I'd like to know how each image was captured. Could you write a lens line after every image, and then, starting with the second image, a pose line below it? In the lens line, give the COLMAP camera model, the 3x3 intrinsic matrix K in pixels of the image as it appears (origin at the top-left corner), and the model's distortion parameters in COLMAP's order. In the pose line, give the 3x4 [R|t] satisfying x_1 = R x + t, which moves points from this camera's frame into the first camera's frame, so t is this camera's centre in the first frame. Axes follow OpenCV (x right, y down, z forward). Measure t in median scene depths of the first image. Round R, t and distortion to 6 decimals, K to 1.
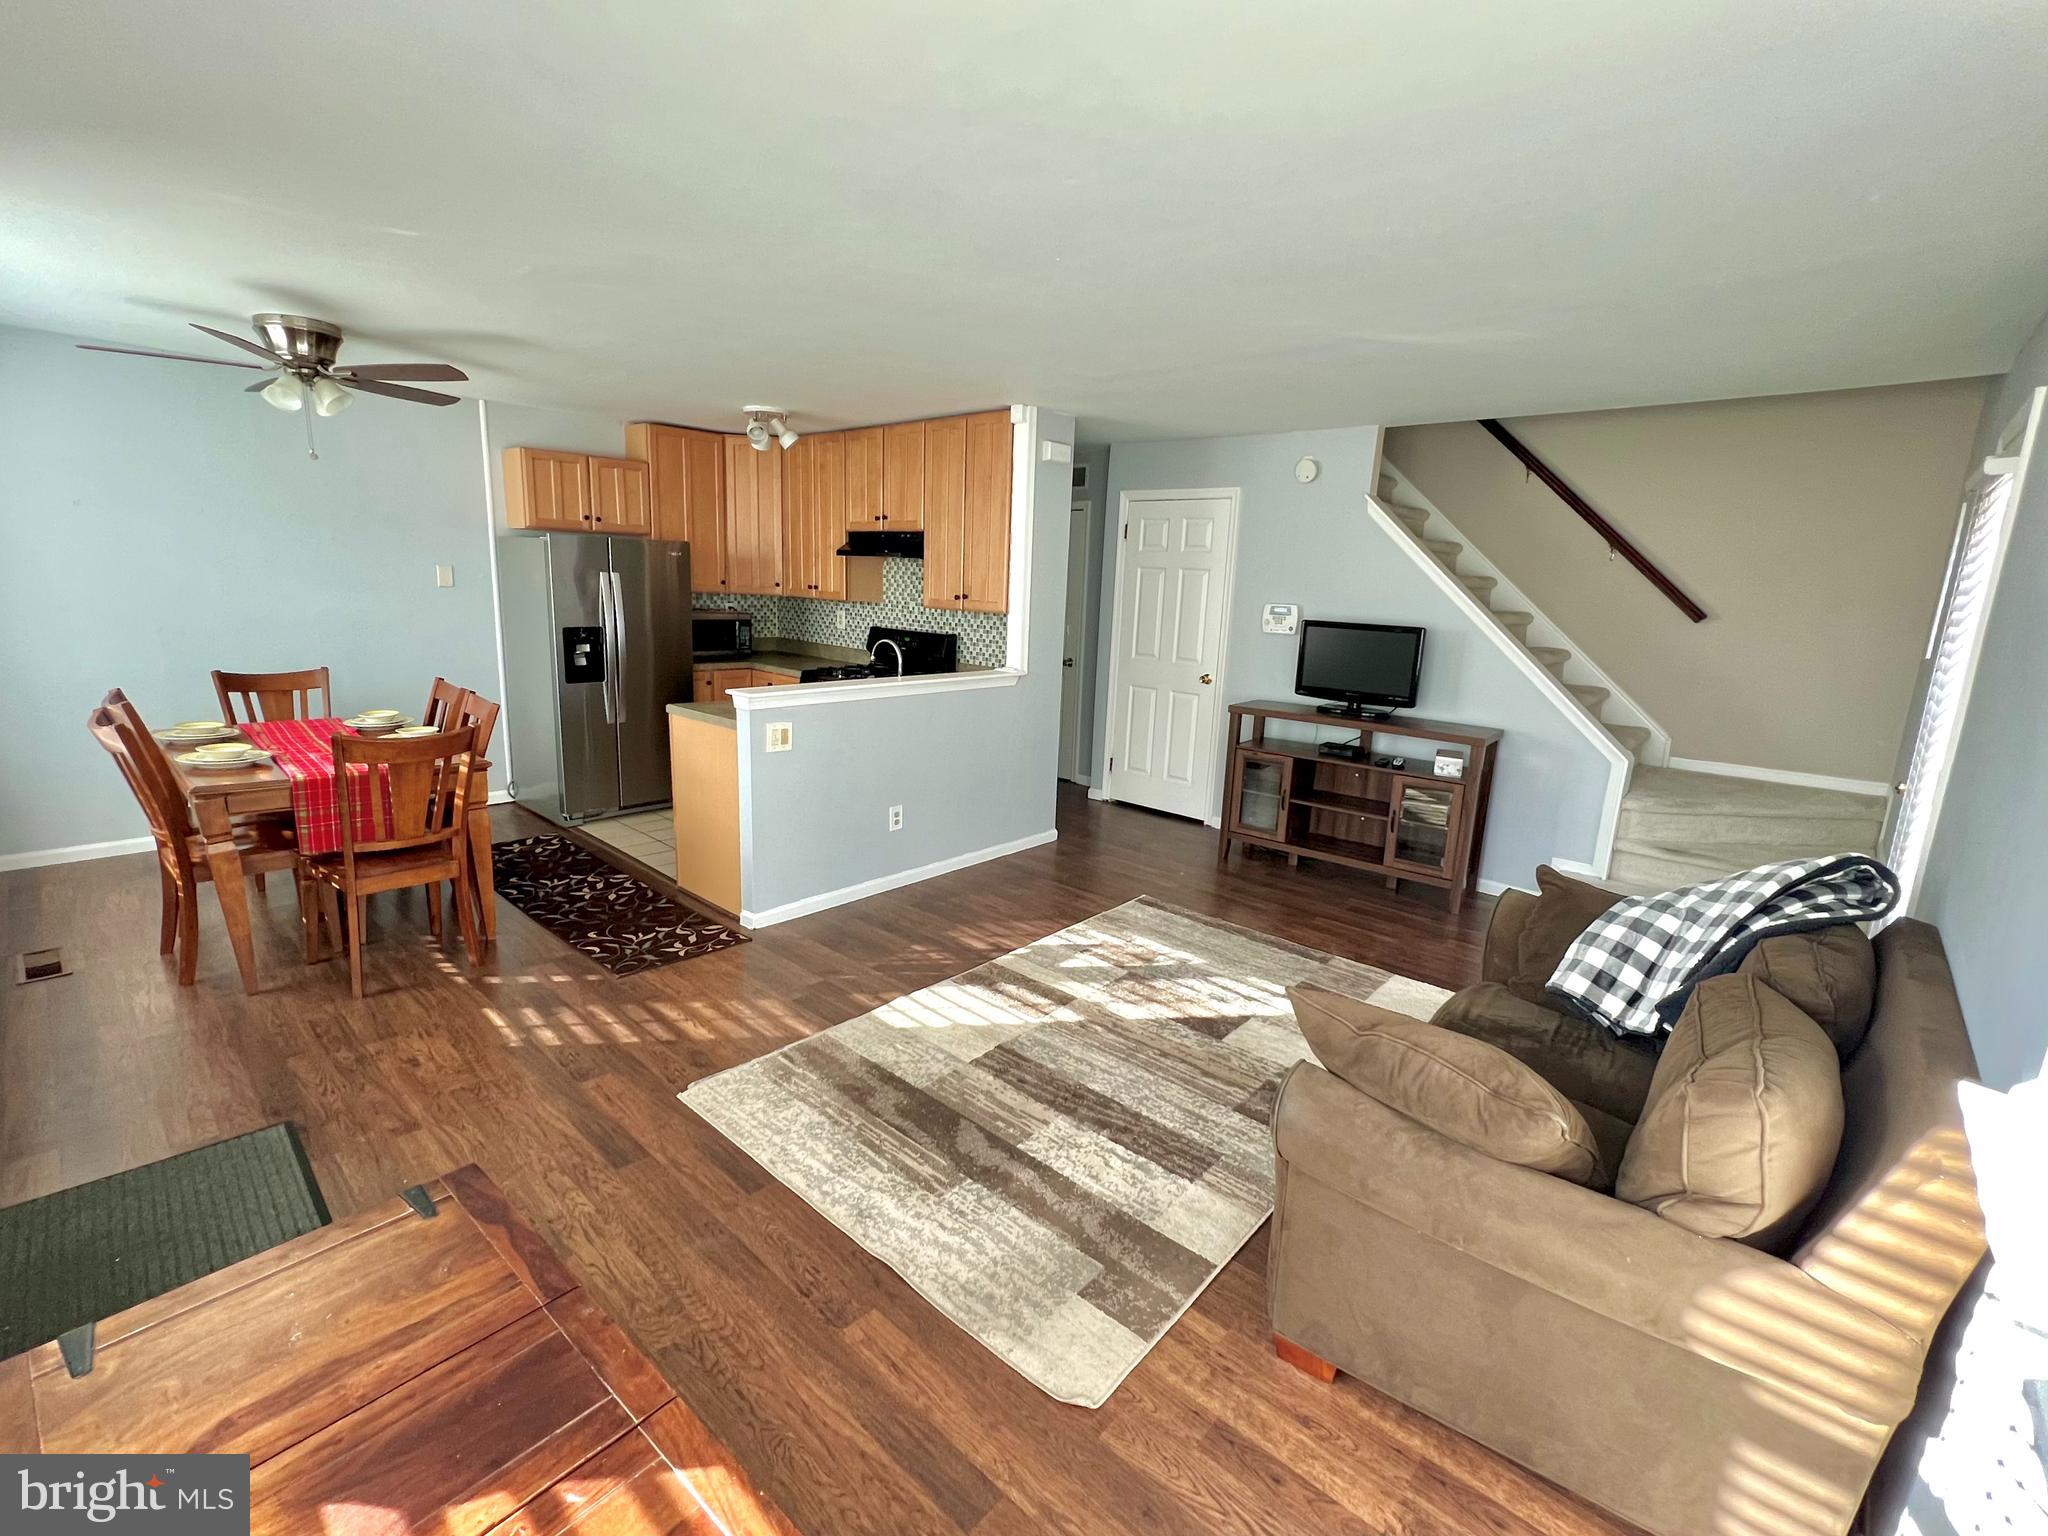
lens RADIAL K [[889.2, 0, 1024.0], [0, 889.2, 768.0], [0, 0, 1]] dist [0.000752, -0.000145]
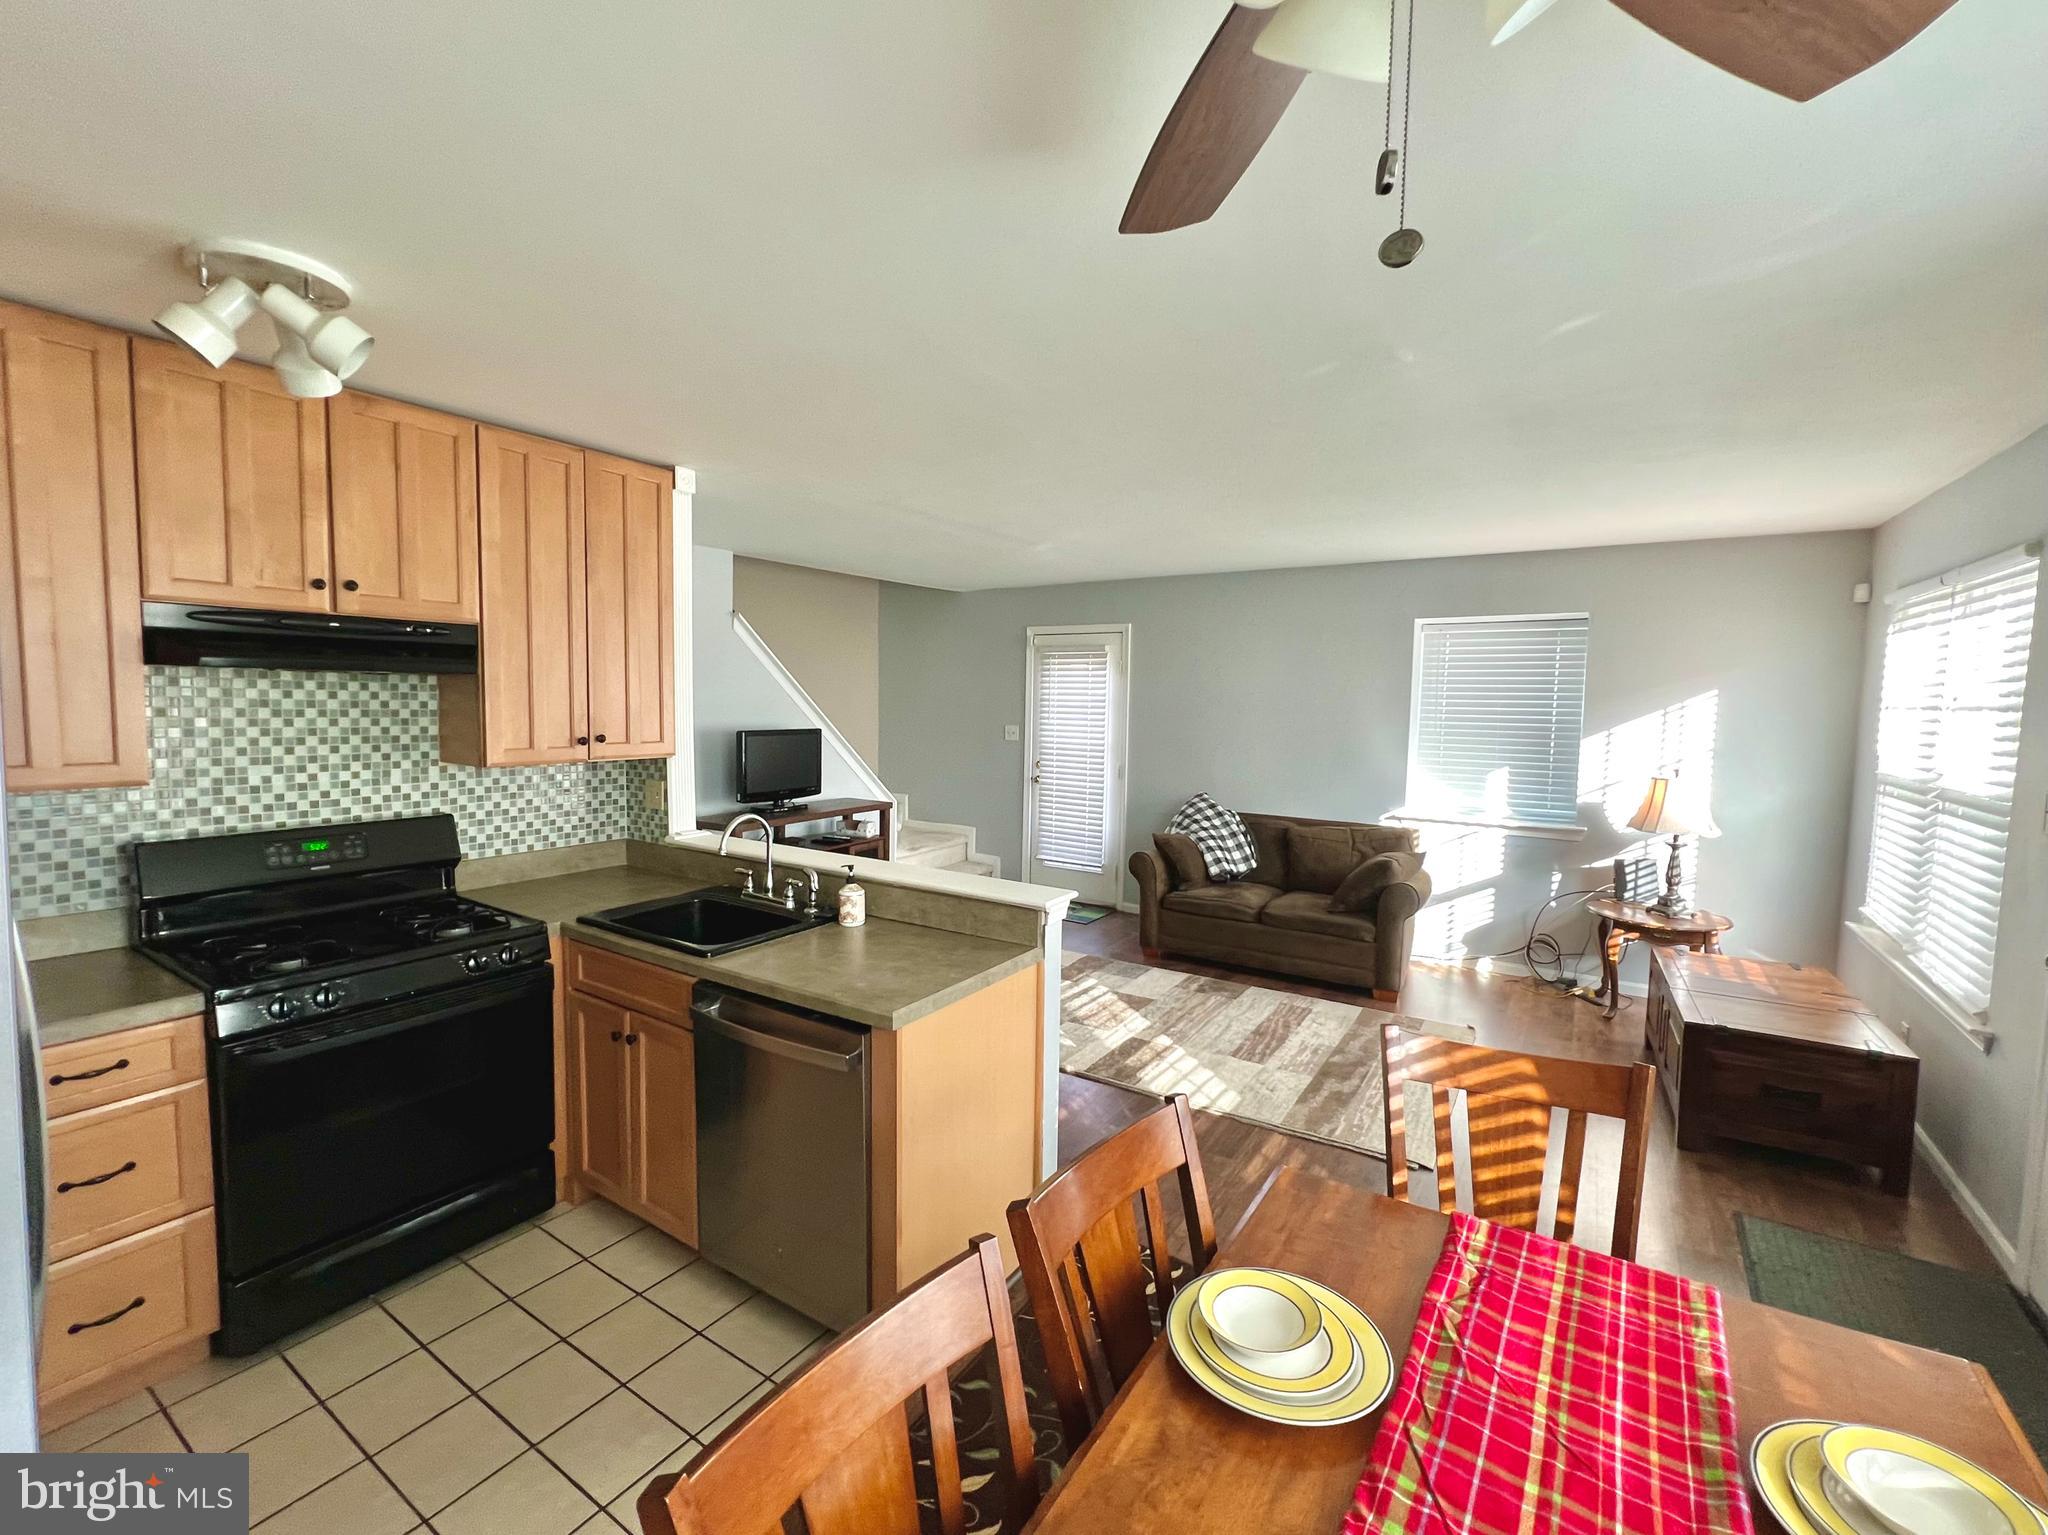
lens RADIAL K [[889.2, 0, 1024.0], [0, 889.2, 767.5], [0, 0, 1]] dist [0.000752, -0.000145]
pose [[-0.162058, -0.125935, 0.978712, -0.930500], [0.186922, 0.969948, 0.155758, -0.281892], [-0.968916, 0.208185, -0.133648, 1.061164]]
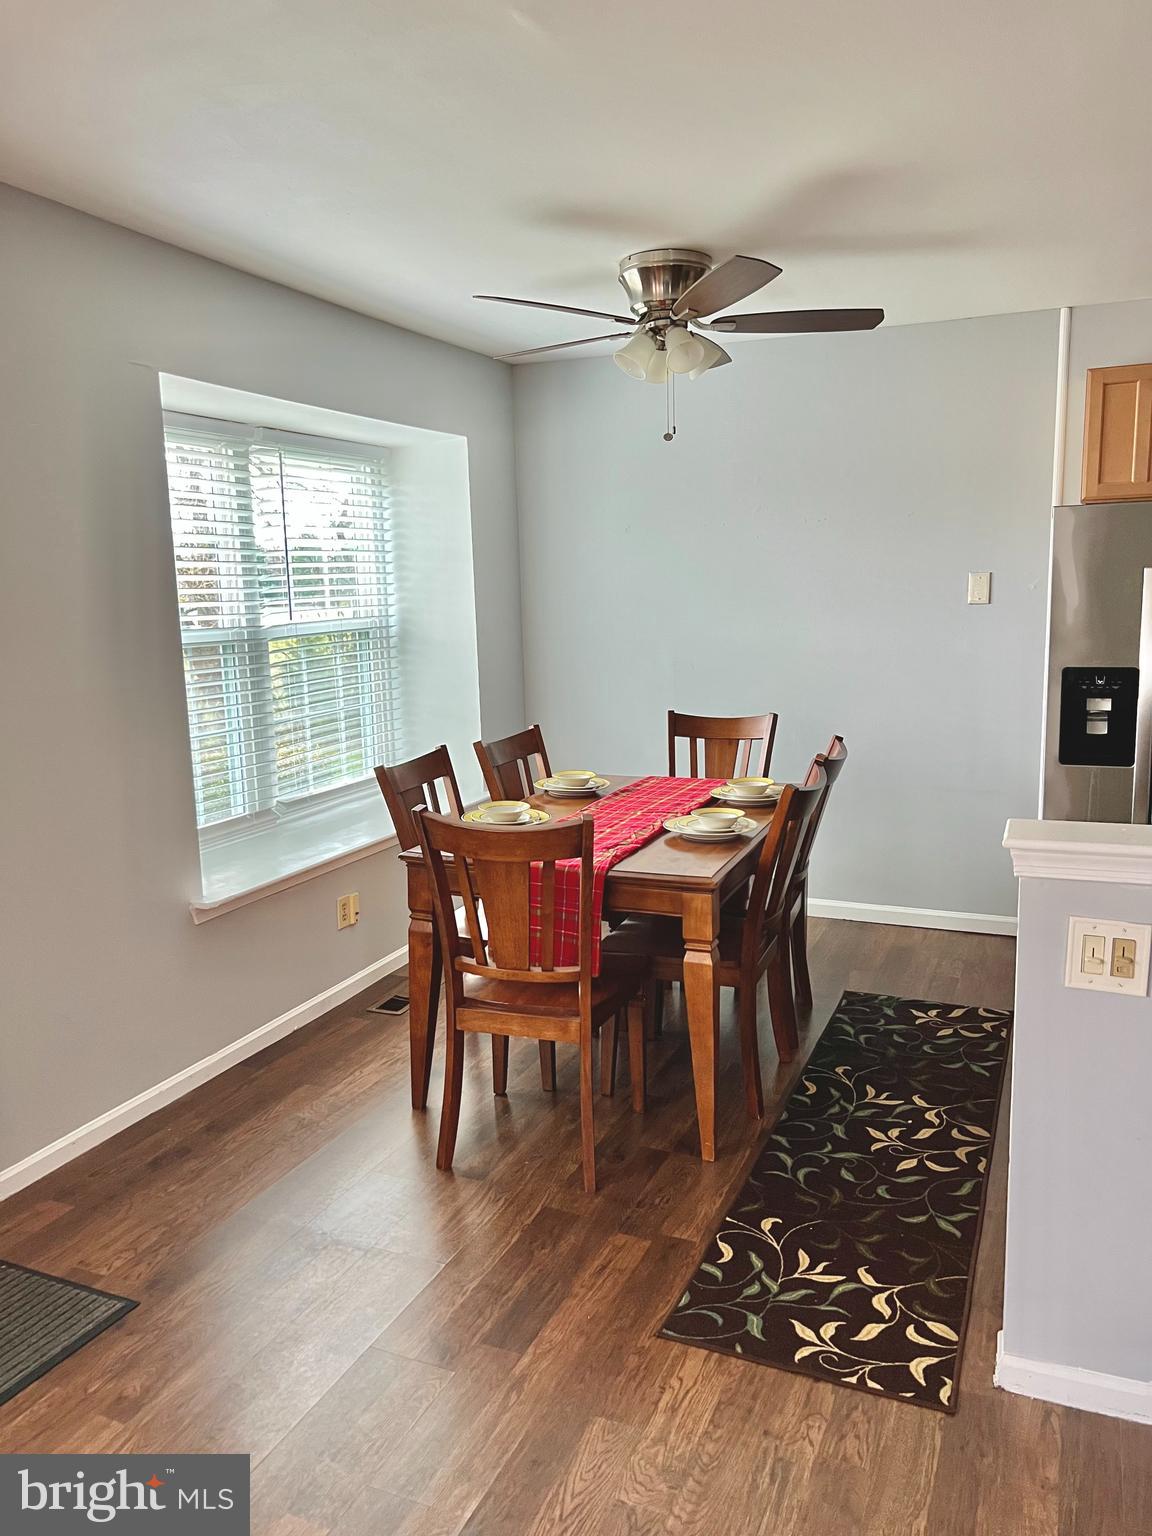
lens RADIAL K [[1165.8, 0, 576.0], [0, 1165.8, 768.0], [0, 0, 1]] dist [-0.004572, -0.003897]
pose [[0.331039, 0.100432, -0.938257, 0.118193], [-0.164638, 0.985216, 0.047370, -0.101746], [0.929143, 0.138791, 0.342680, 0.600040]]
